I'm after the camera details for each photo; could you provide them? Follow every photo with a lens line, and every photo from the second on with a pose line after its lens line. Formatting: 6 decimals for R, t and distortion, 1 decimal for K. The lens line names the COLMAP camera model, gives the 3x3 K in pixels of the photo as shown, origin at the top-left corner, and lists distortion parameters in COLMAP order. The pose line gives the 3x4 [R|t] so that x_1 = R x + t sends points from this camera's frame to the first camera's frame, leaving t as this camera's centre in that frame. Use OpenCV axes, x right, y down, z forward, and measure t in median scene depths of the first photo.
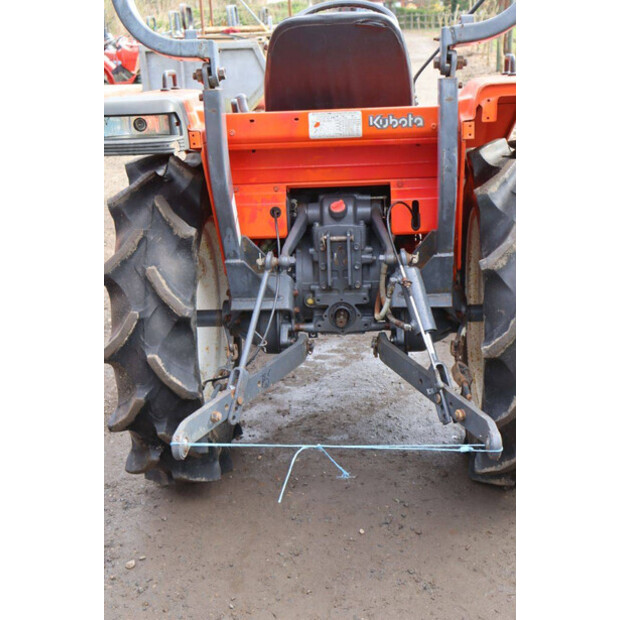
lens RADIAL K [[910.0, 0, 303.9], [0, 910.0, 316.4], [0, 0, 1]] dist [0.073029, 0.000000]
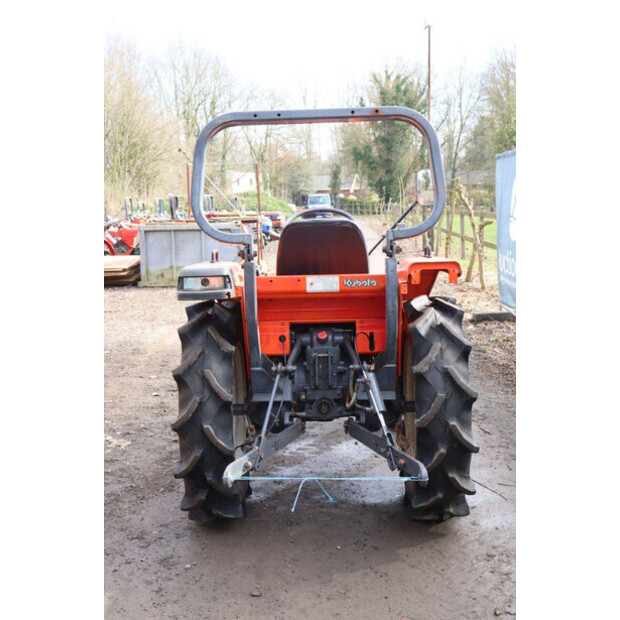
lens RADIAL K [[808.7, 0, 306.5], [0, 808.7, 315.0], [0, 0, 1]] dist [0.016138, 0.000000]
pose [[0.998214, 0.013505, 0.058193, -0.076528], [-0.003020, 0.984274, -0.176620, 0.097435], [-0.059663, 0.176129, 0.982557, -0.399676]]
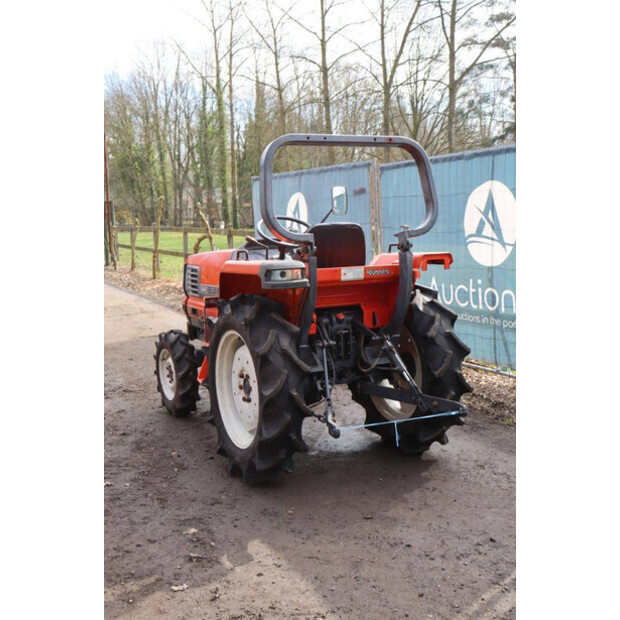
lens RADIAL K [[761.9, 0, 307.5], [0, 761.9, 311.3], [0, 0, 1]] dist [-0.035100, 0.000000]
pose [[0.854560, -0.038436, 0.517929, -0.925619], [0.143015, 0.976117, -0.163530, 0.134314], [-0.499274, 0.213818, 0.839647, -0.359188]]
